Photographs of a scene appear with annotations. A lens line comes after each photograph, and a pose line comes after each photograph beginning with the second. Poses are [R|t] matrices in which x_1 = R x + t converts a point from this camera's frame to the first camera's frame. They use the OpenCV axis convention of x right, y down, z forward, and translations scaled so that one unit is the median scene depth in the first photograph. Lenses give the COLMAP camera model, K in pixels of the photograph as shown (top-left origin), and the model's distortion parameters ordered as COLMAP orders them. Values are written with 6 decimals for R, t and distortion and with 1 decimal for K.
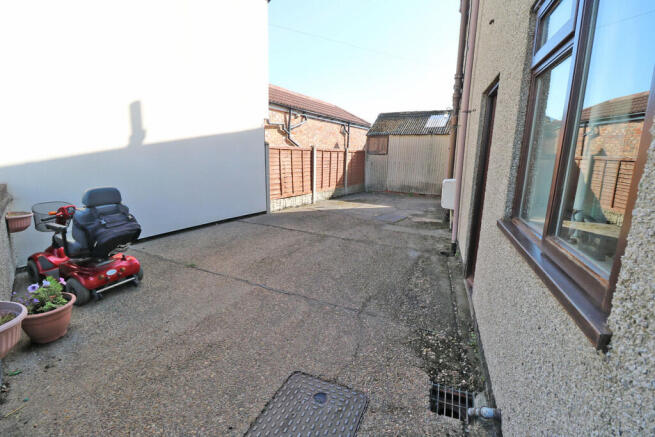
lens RADIAL K [[302.2, 0, 325.9], [0, 302.2, 211.3], [0, 0, 1]] dist [-0.004808, -0.009487]
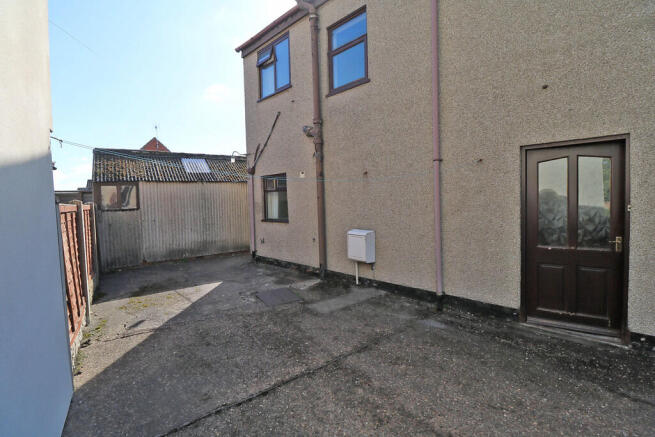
lens RADIAL K [[302.2, 0, 325.9], [0, 302.2, 211.3], [0, 0, 1]] dist [-0.004808, -0.009487]
pose [[0.420575, -0.069257, 0.904611, -0.495040], [0.209187, 0.977619, -0.022409, -0.180552], [-0.882812, 0.198657, 0.425649, 0.763106]]
